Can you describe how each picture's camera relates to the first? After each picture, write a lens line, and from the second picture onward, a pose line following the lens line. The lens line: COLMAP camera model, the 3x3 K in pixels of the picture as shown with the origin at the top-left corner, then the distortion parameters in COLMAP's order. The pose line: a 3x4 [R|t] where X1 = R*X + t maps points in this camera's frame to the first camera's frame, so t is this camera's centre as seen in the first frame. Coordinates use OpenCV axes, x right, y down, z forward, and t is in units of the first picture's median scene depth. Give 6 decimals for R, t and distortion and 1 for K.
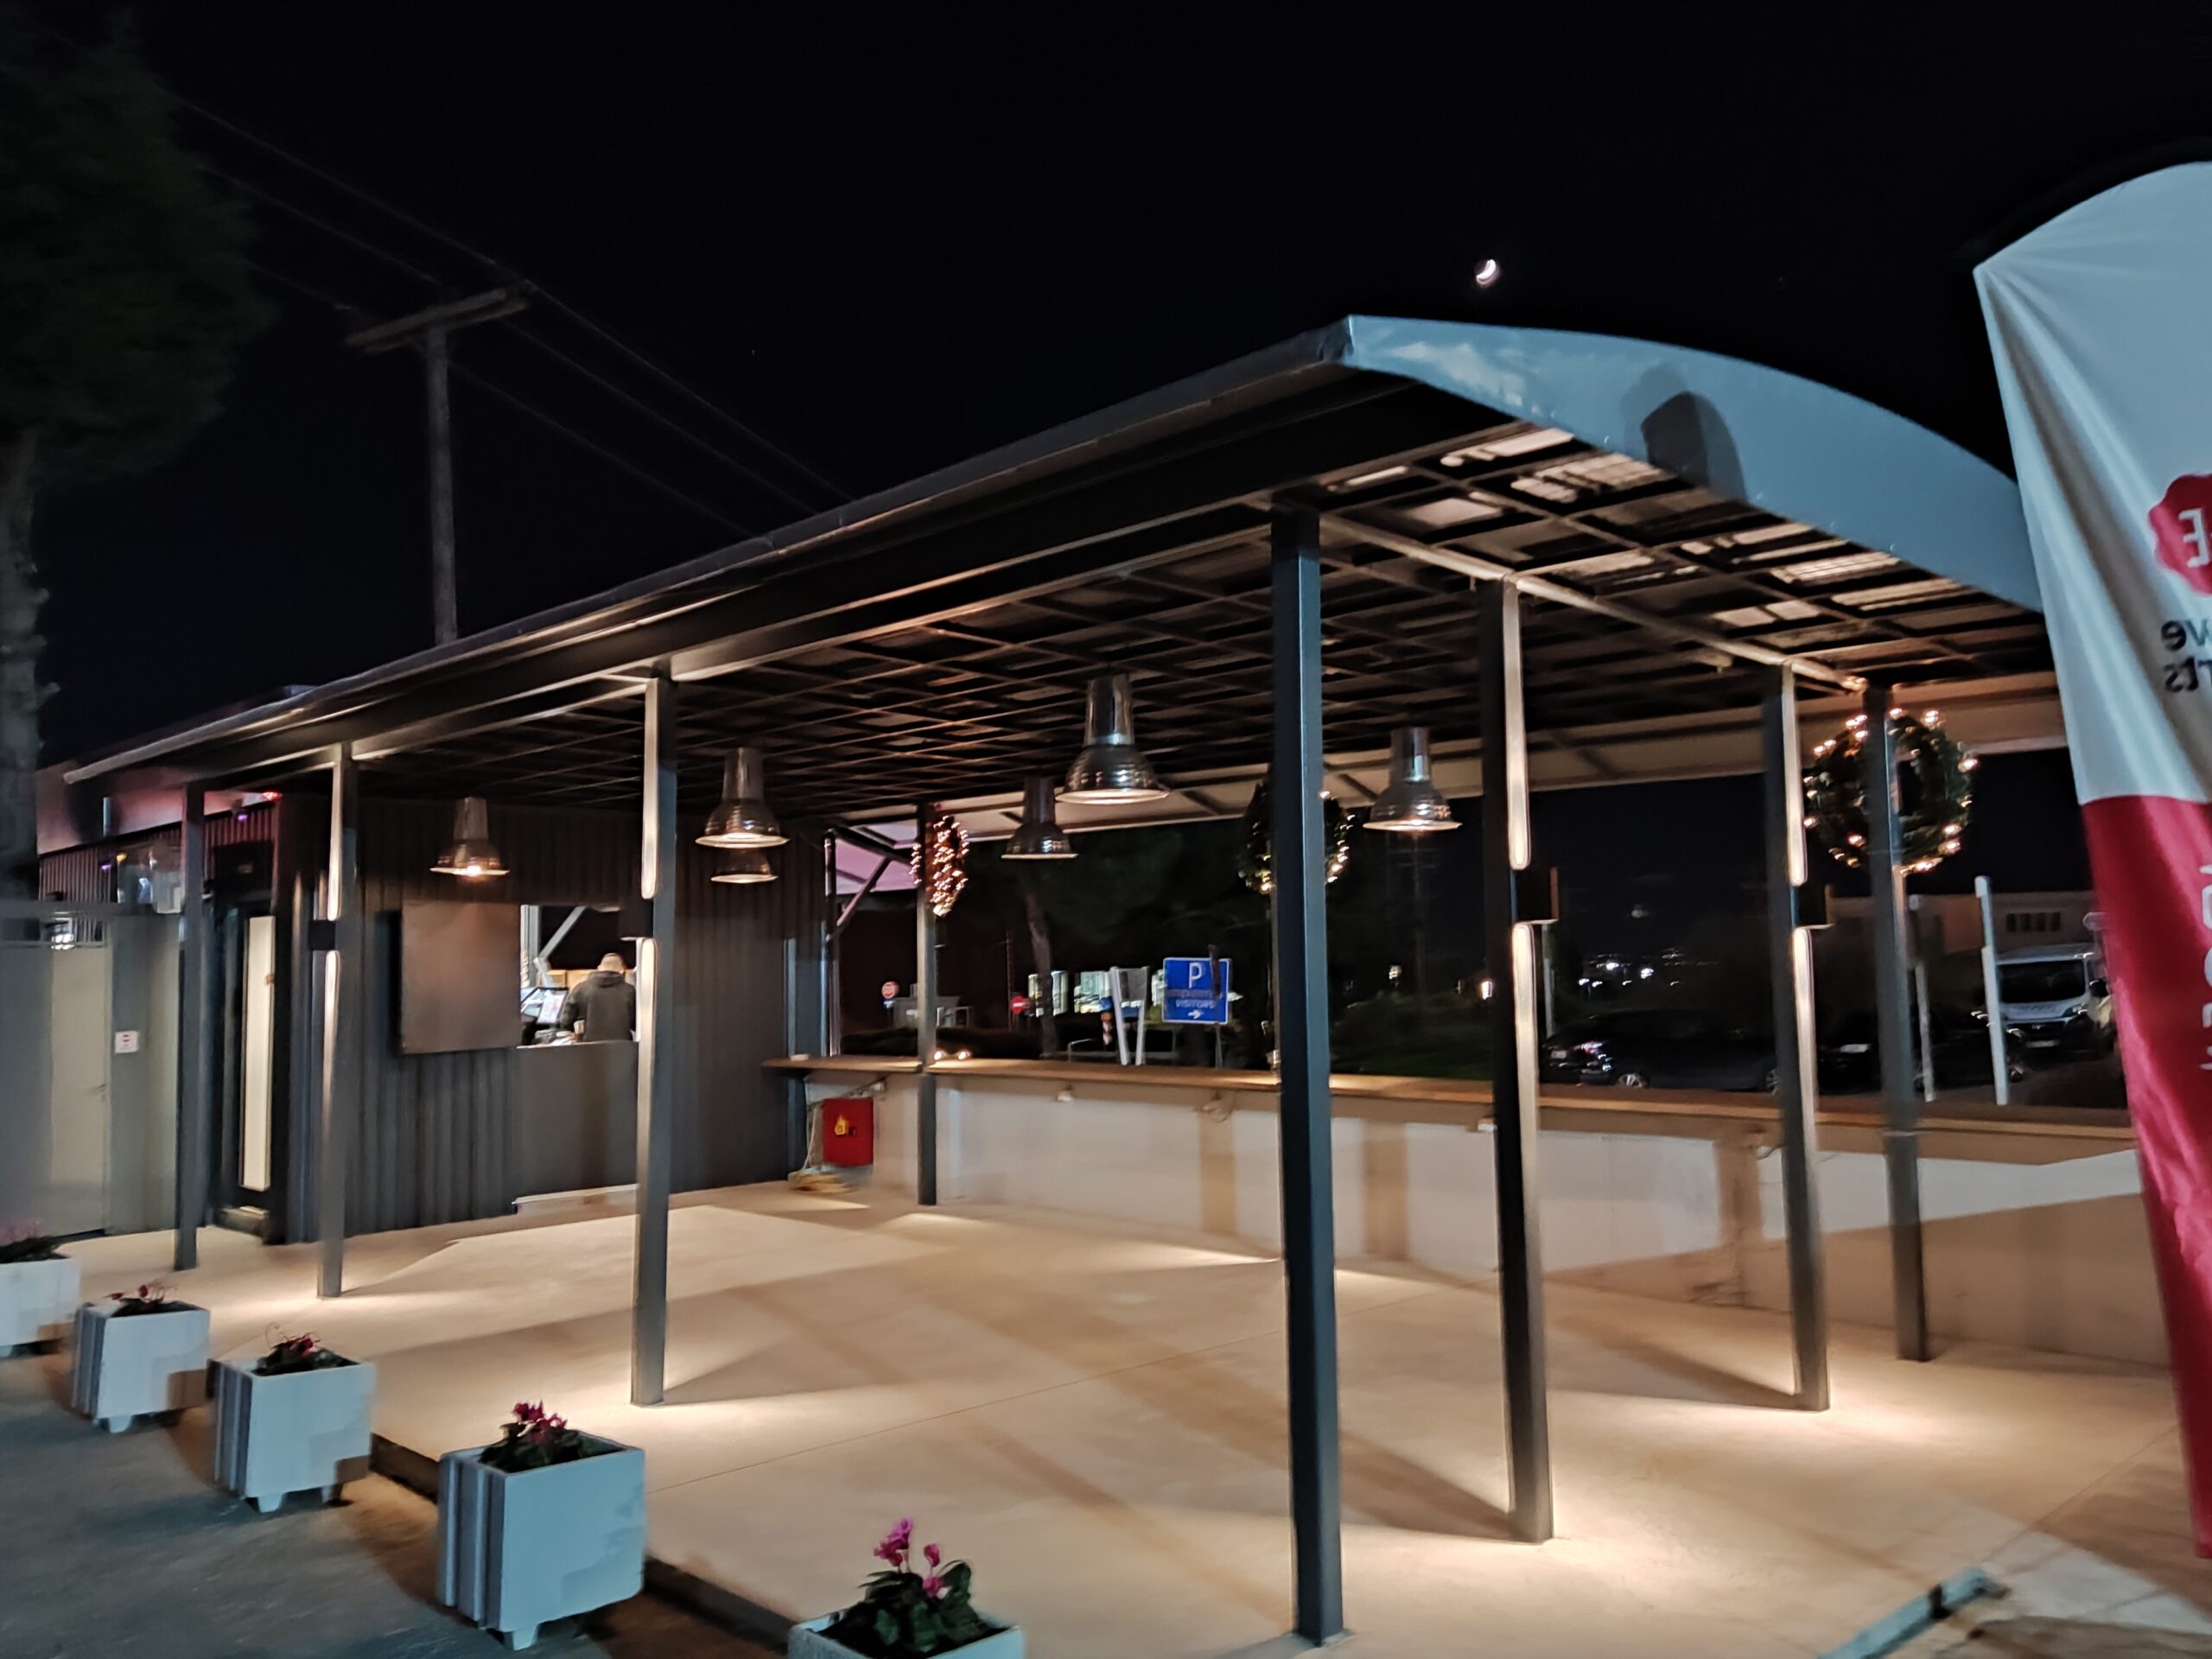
lens RADIAL K [[1623.6, 0, 1106.0], [0, 1623.6, 829.5], [0, 0, 1]] dist [0.101425, -0.157910]
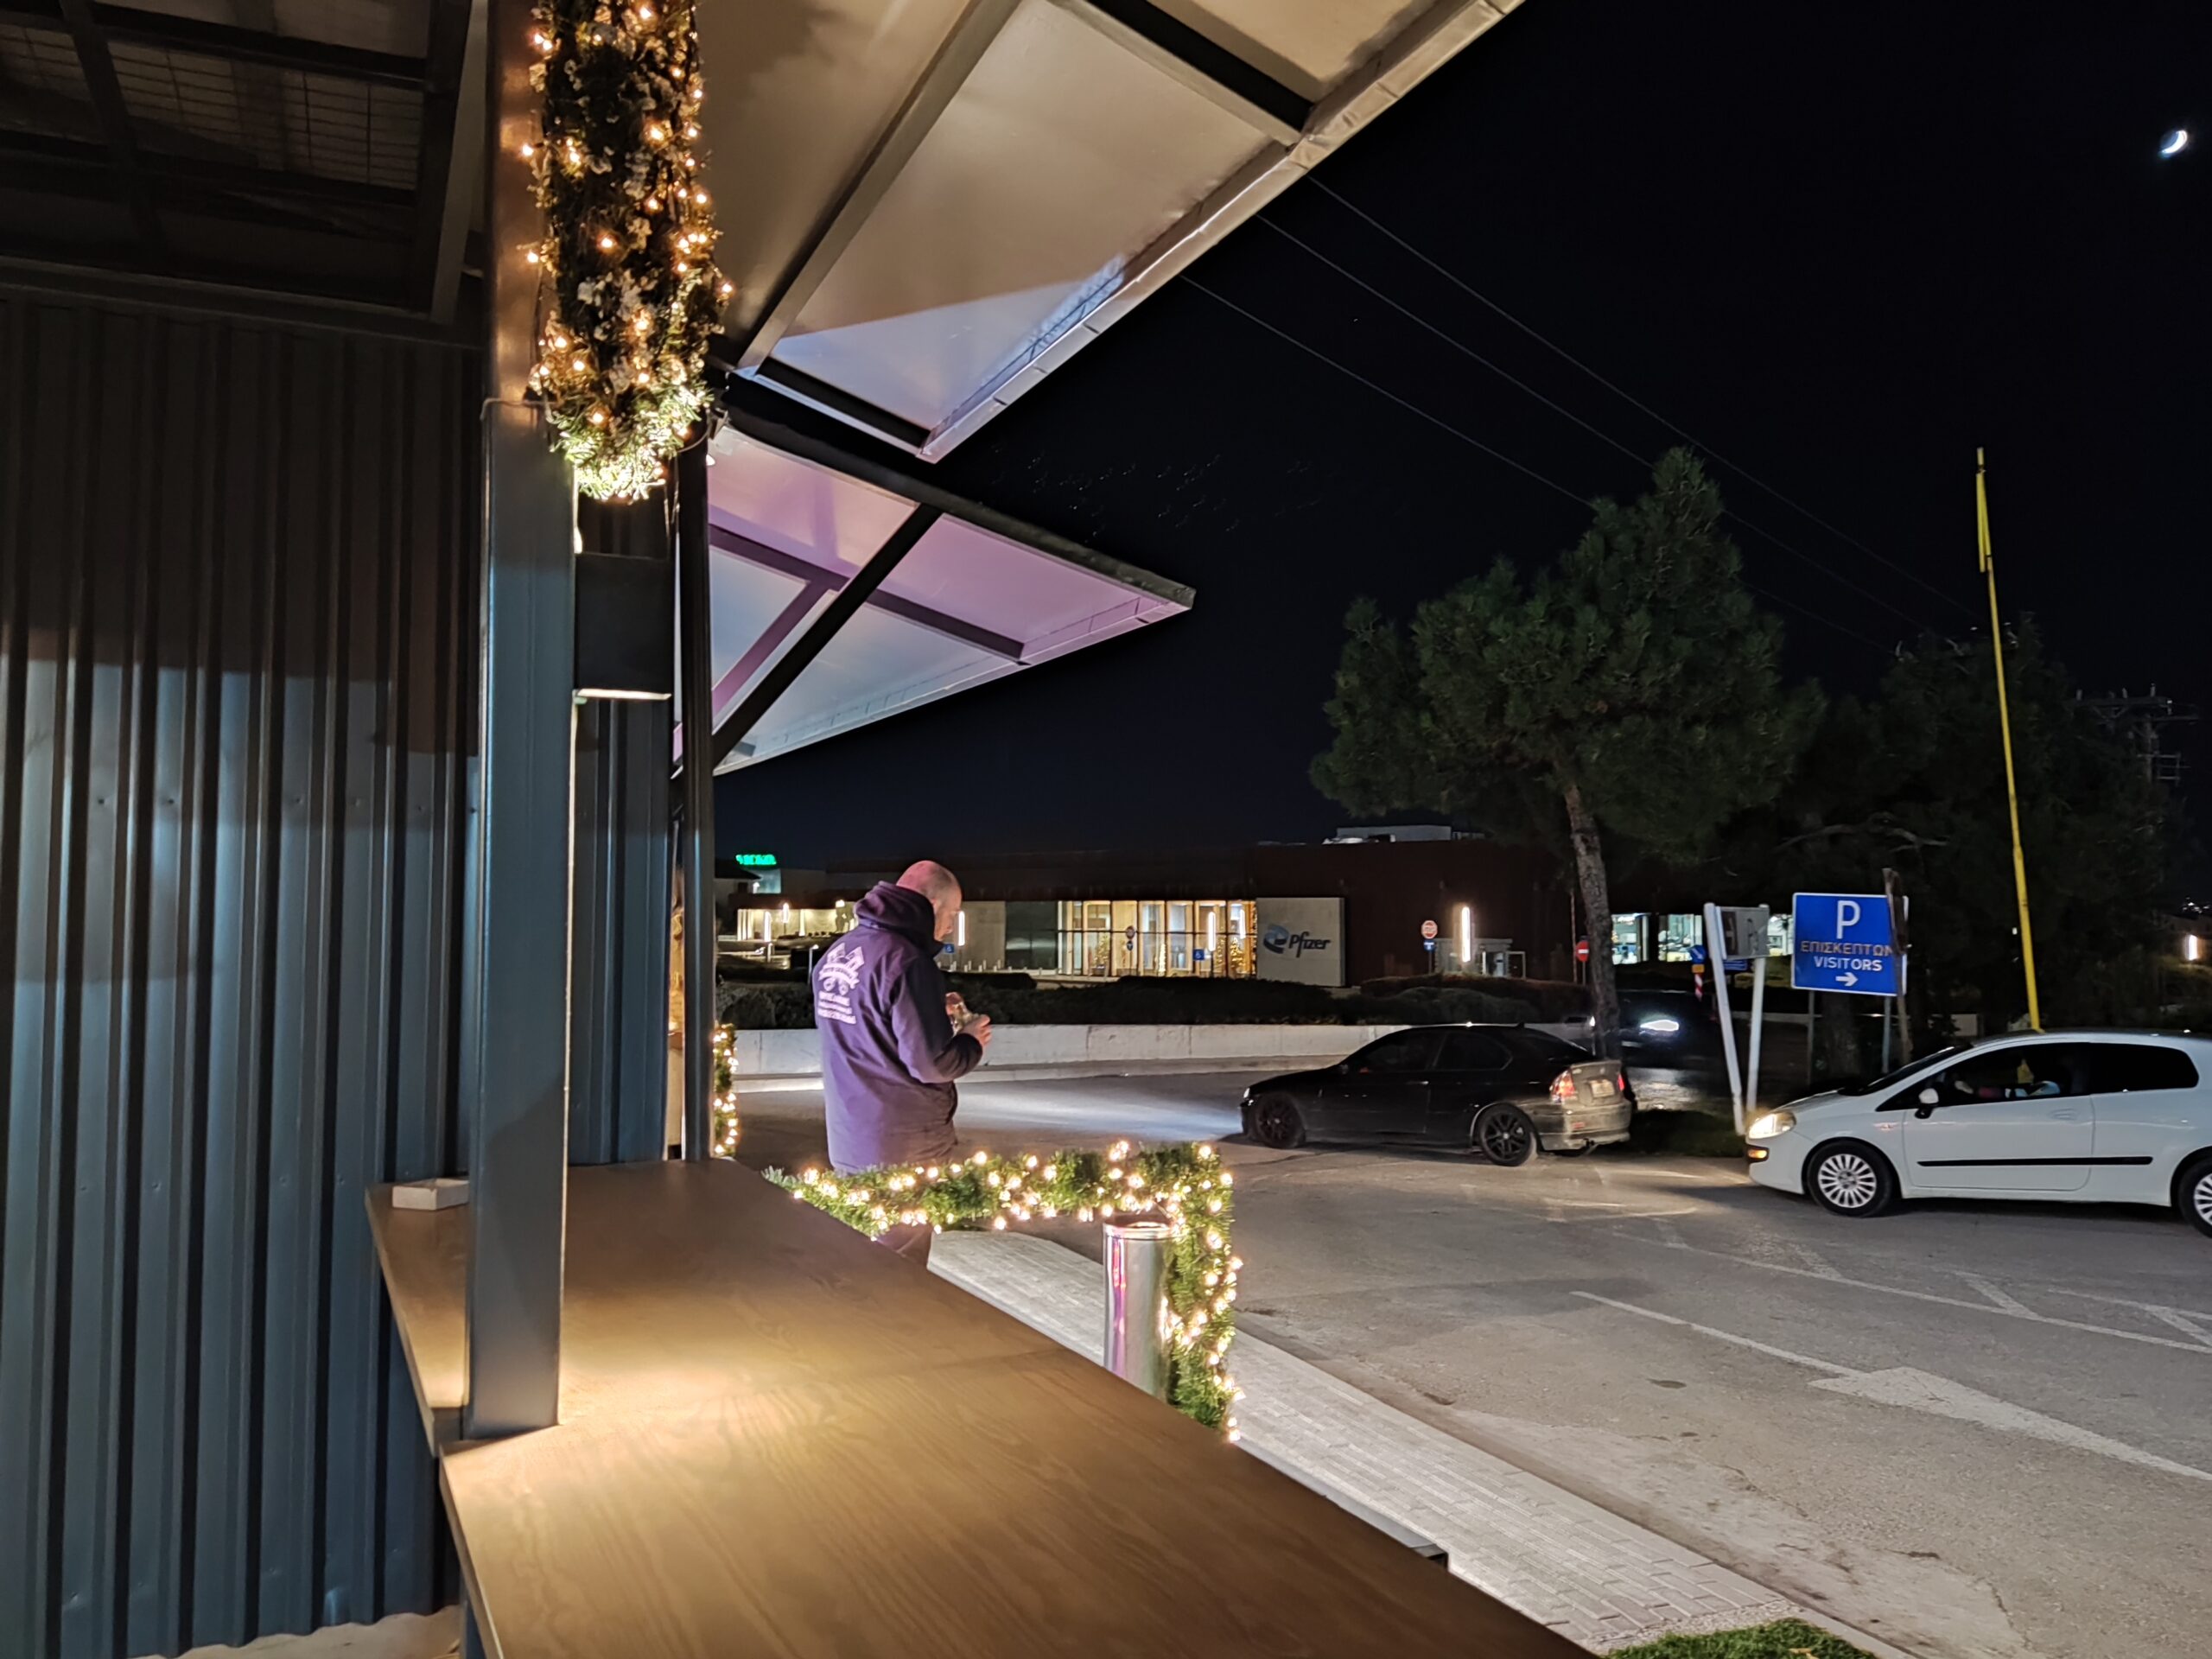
lens RADIAL K [[1623.6, 0, 1106.0], [0, 1623.6, 829.5], [0, 0, 1]] dist [0.101425, -0.157910]
pose [[0.940573, 0.000793, -0.339590, 0.000291], [0.012196, 0.999273, 0.036114, 0.021974], [0.339372, -0.038110, 0.939880, 0.235394]]
